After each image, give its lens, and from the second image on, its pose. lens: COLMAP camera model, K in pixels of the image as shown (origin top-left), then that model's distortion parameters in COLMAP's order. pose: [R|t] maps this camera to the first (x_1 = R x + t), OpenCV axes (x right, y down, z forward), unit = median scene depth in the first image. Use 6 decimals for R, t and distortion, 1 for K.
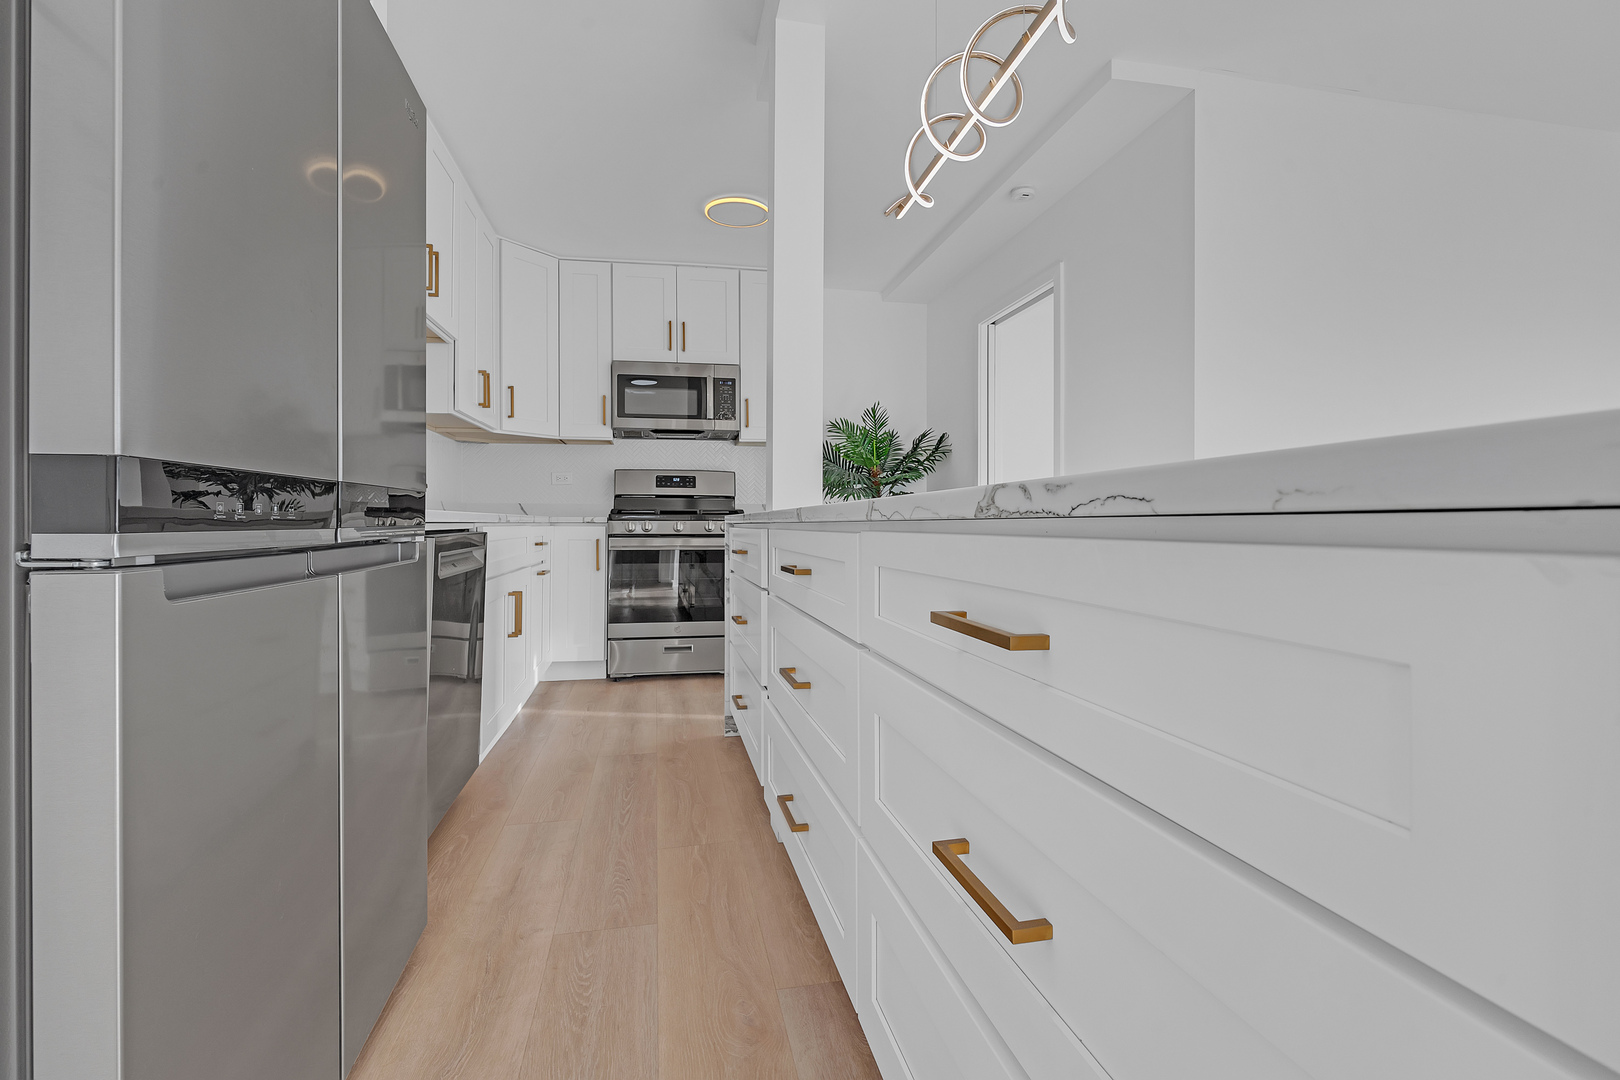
lens RADIAL K [[736.1, 0, 813.9], [0, 736.1, 524.6], [0, 0, 1]] dist [-0.002898, -0.000462]
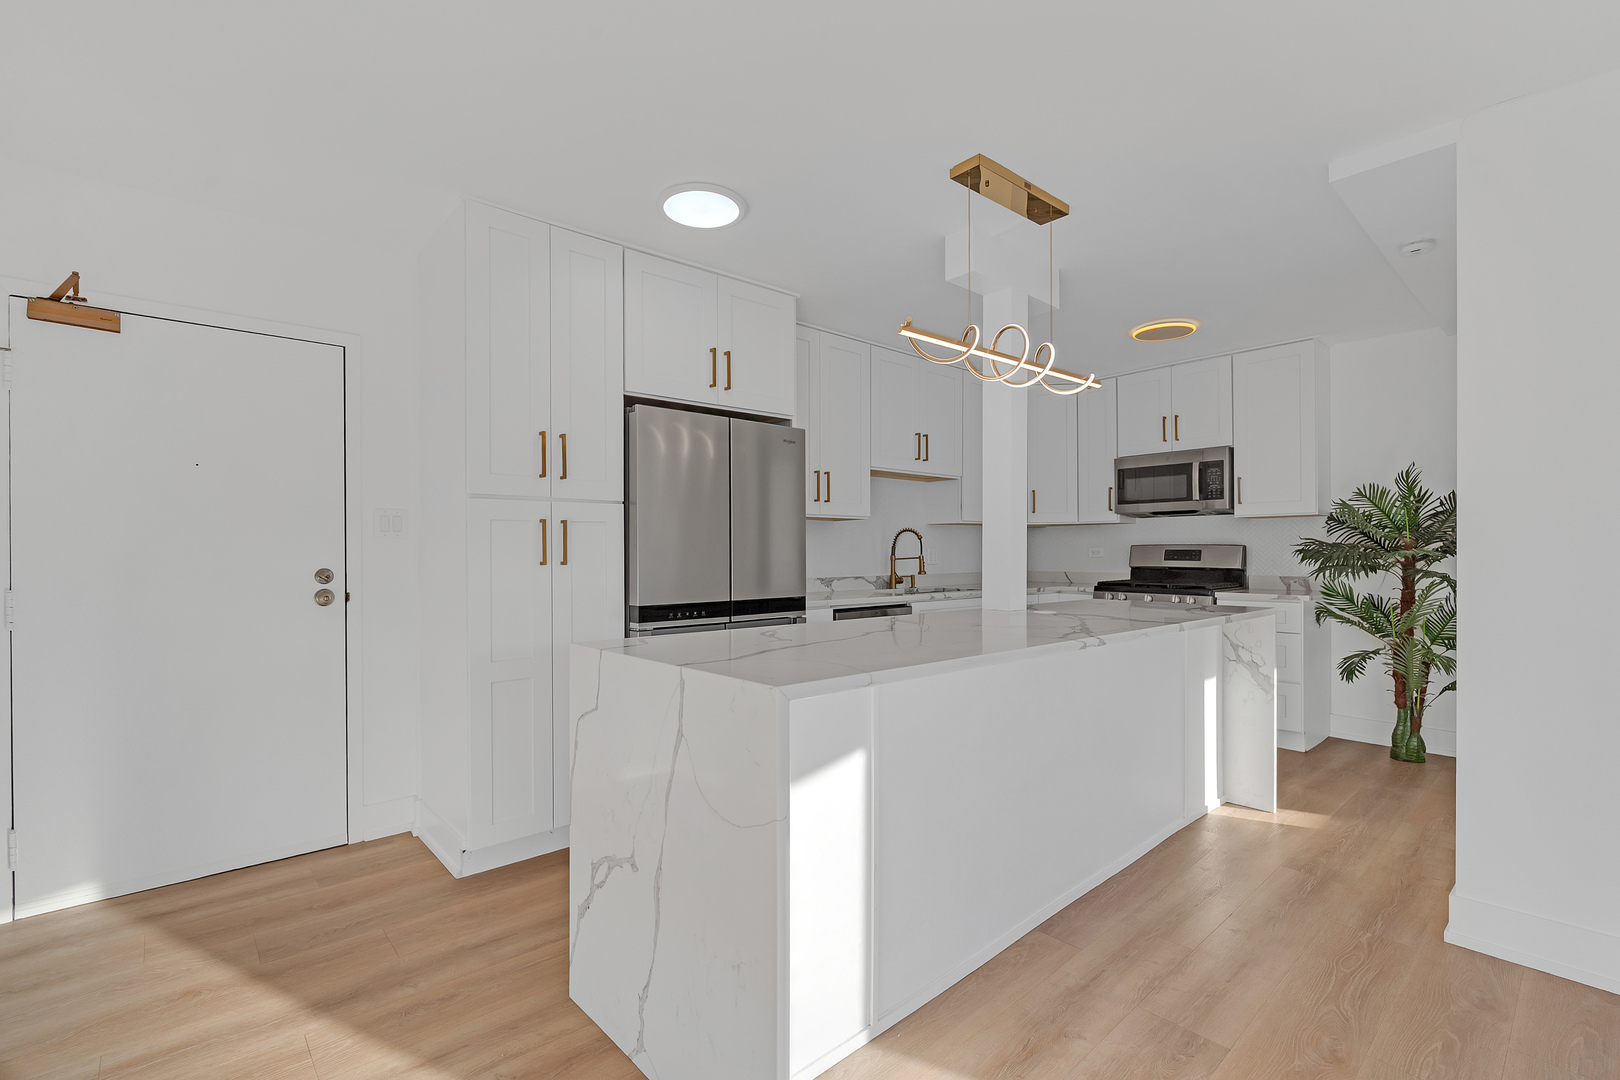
lens RADIAL K [[742.4, 0, 810.9], [0, 742.4, 574.1], [0, 0, 1]] dist [-0.000066, -0.000049]
pose [[0.504193, 0.026899, -0.863172, 0.570931], [-0.002918, 0.999562, 0.029445, -0.069876], [0.863586, -0.012327, 0.504050, -0.059286]]
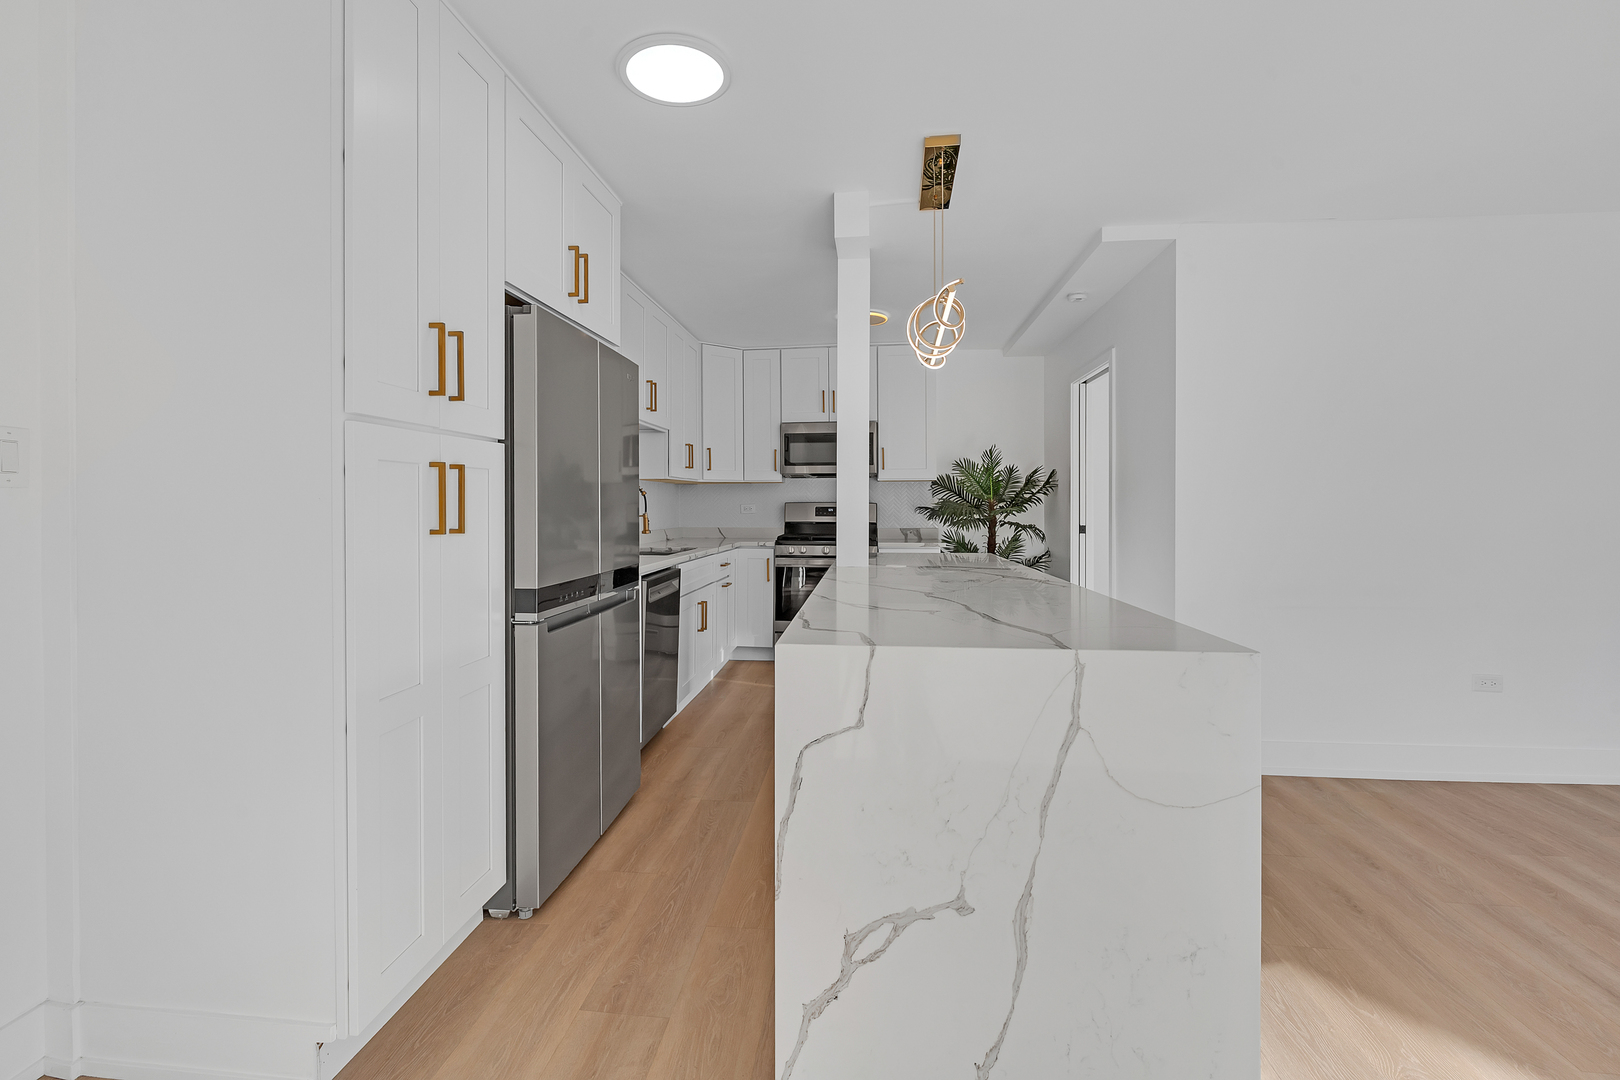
lens RADIAL K [[736.1, 0, 813.9], [0, 736.1, 524.6], [0, 0, 1]] dist [-0.002898, -0.000462]
pose [[0.956638, 0.009459, -0.291125, 0.183234], [-0.003063, 0.999744, 0.022417, -0.073608], [0.291262, -0.020553, 0.956422, -0.276437]]
